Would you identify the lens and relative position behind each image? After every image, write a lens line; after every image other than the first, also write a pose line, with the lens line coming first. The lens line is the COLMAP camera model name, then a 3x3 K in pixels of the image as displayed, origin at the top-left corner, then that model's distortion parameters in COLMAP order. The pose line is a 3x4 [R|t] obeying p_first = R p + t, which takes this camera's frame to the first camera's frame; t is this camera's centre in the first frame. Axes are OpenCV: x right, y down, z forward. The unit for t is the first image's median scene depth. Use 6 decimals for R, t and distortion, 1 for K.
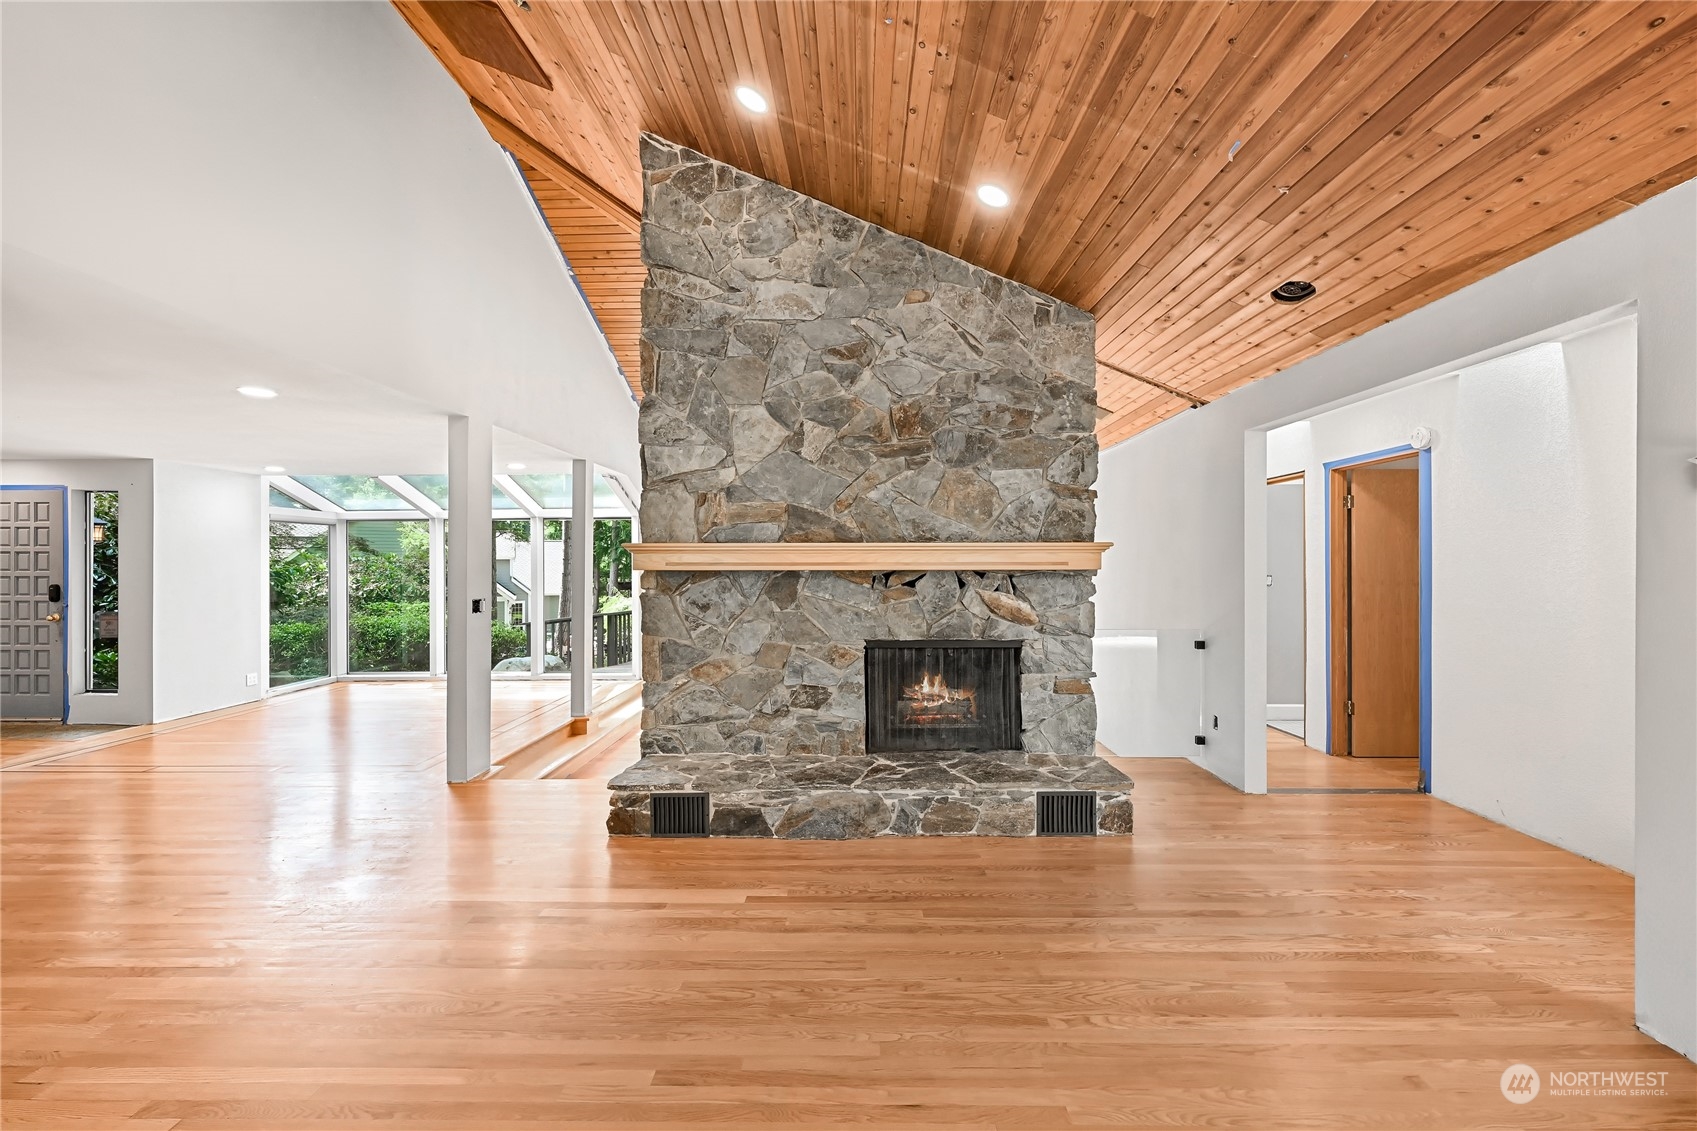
lens RADIAL K [[672.4, 0, 848.5], [0, 672.4, 565.5], [0, 0, 1]] dist [0.000457, -0.000174]
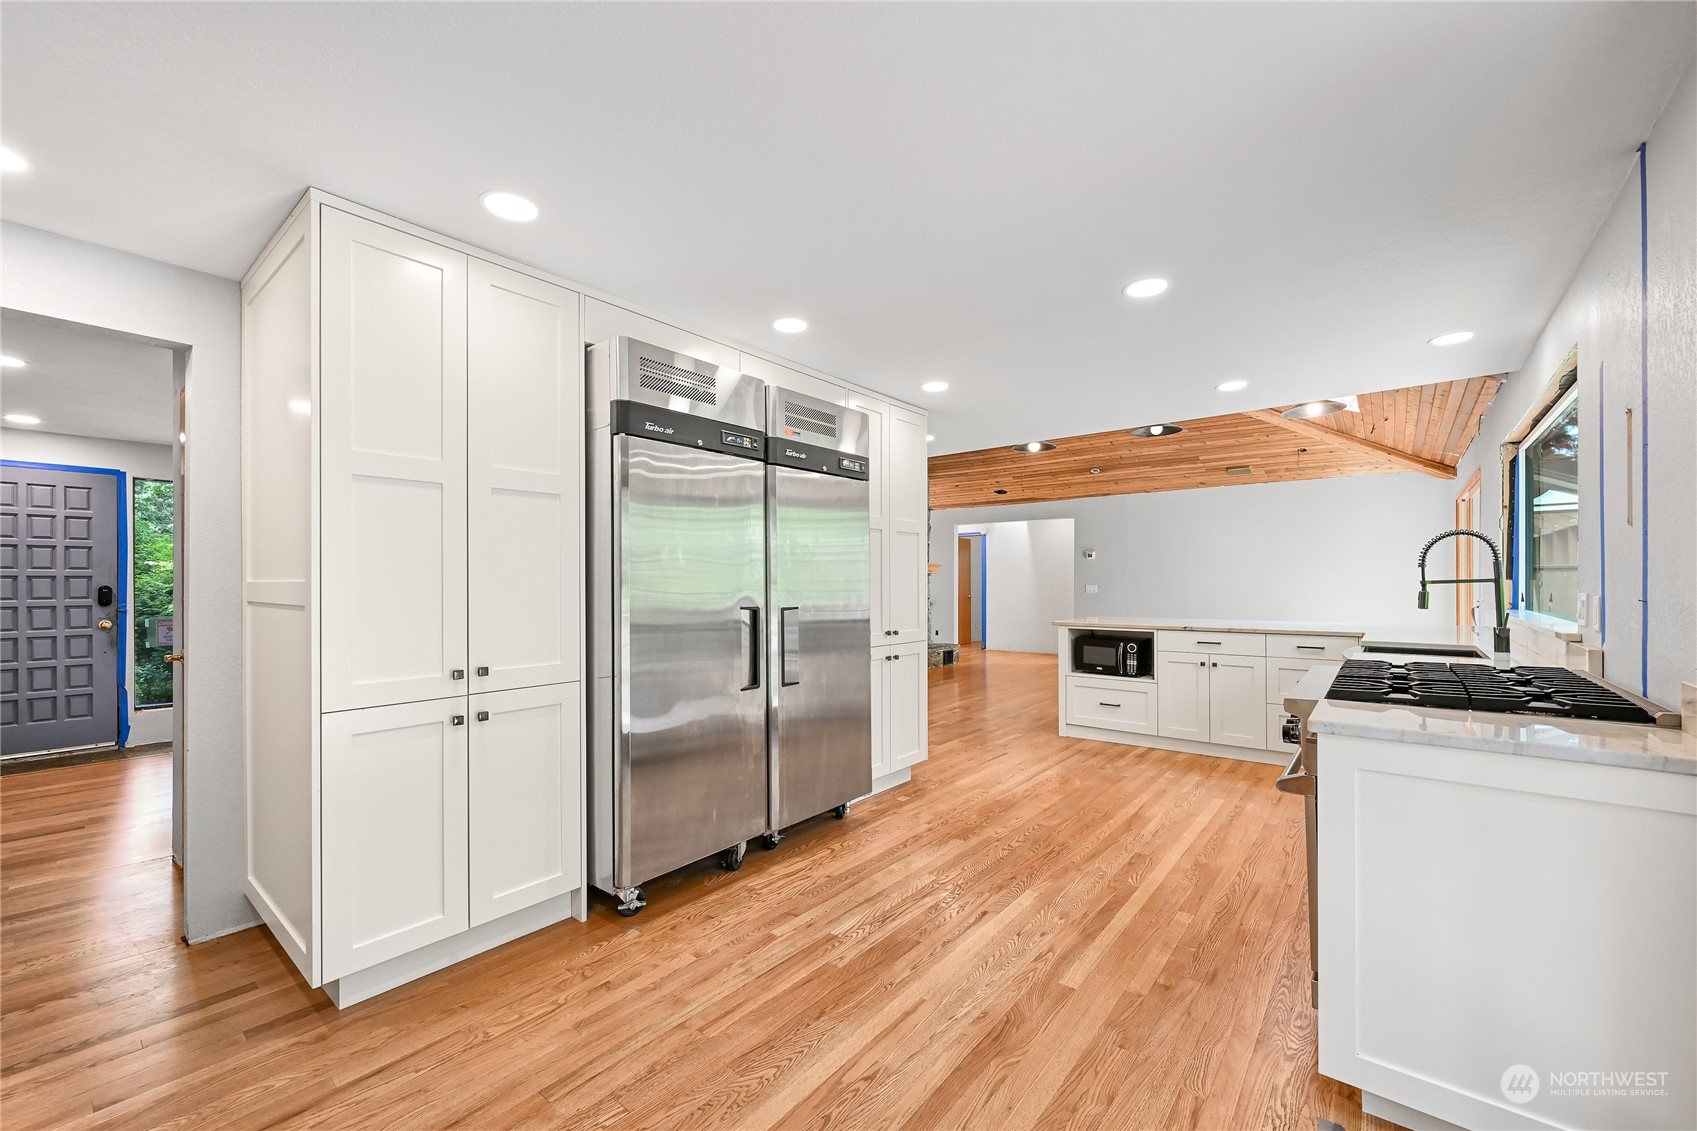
lens RADIAL K [[673.7, 0, 848.3], [0, 673.7, 584.6], [0, 0, 1]] dist [-0.001065, -0.000157]
pose [[0.622877, -0.002603, 0.782316, -1.919025], [0.004058, 0.999992, 0.000096, 0.047204], [-0.782309, 0.003115, 0.622882, -0.405528]]
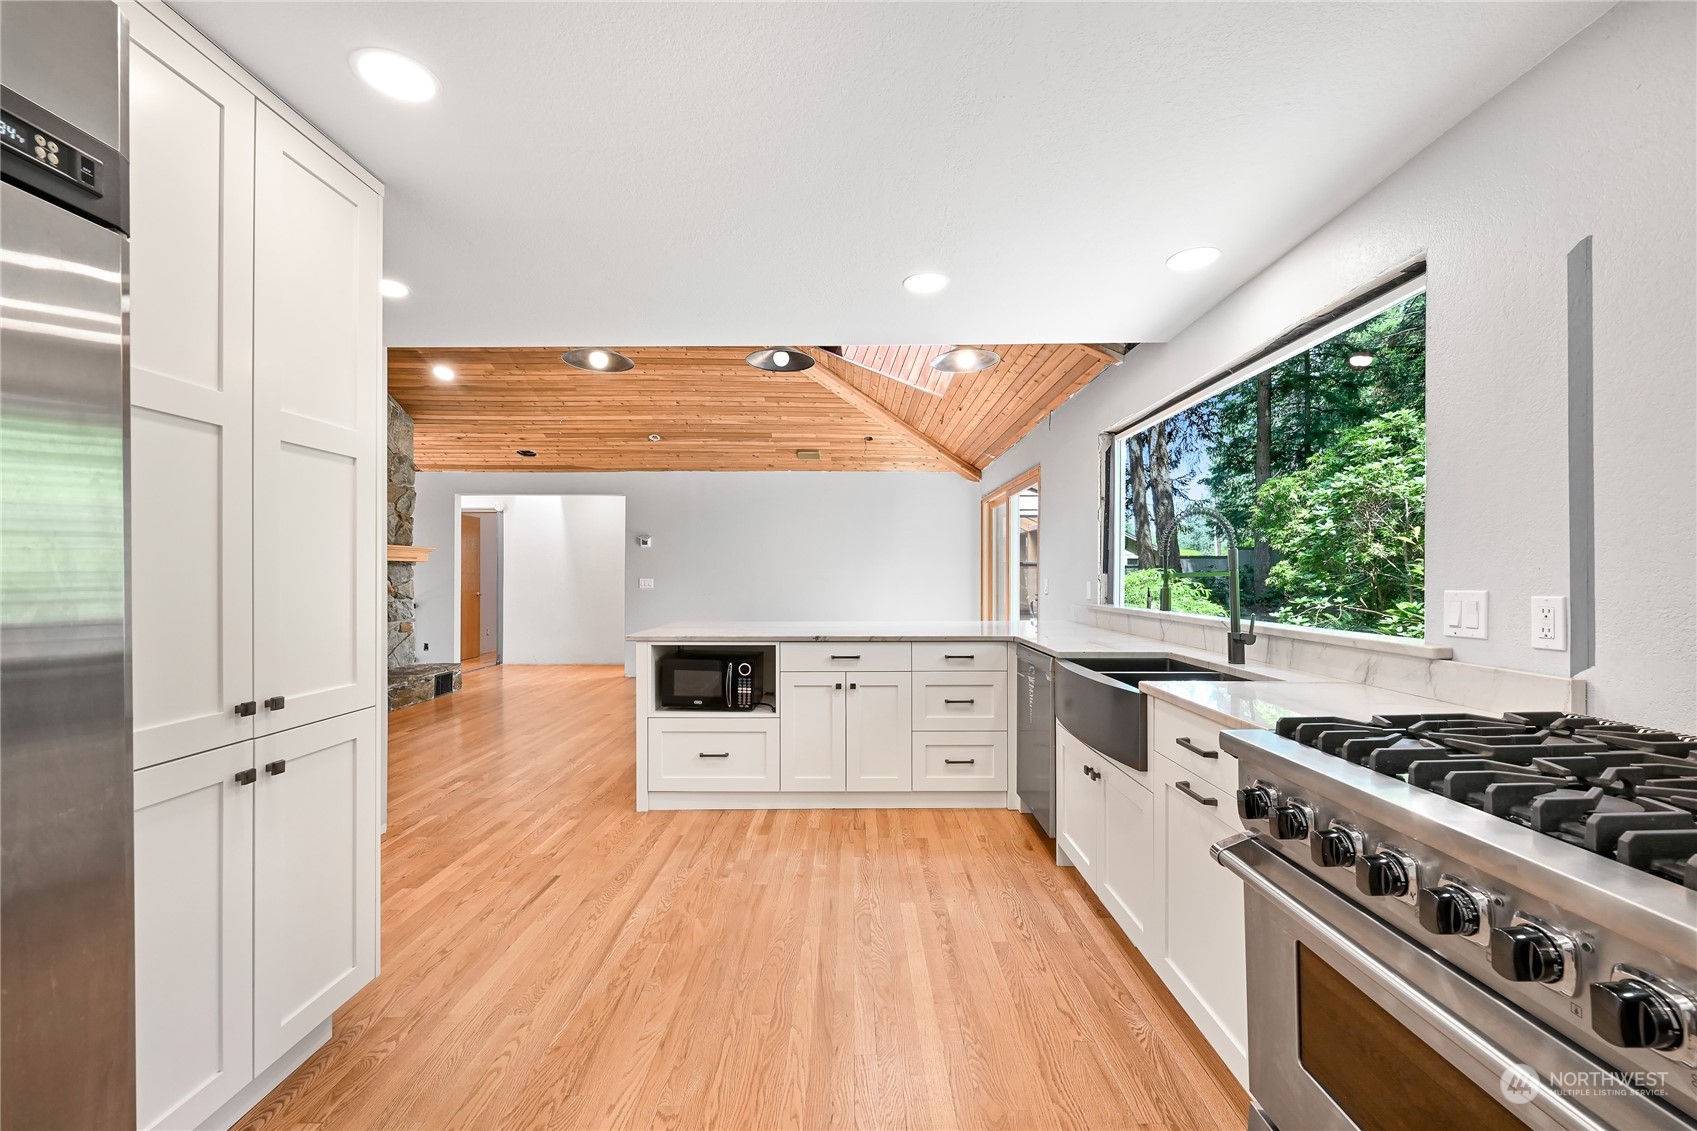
lens RADIAL K [[680.8, 0, 851.0], [0, 680.8, 572.9], [0, 0, 1]] dist [0.000252, -0.000234]
pose [[-0.009344, 0.005124, 0.999943, -1.473493], [0.001991, 0.999985, -0.005106, 0.047438], [-0.999954, 0.001943, -0.009354, -0.156162]]
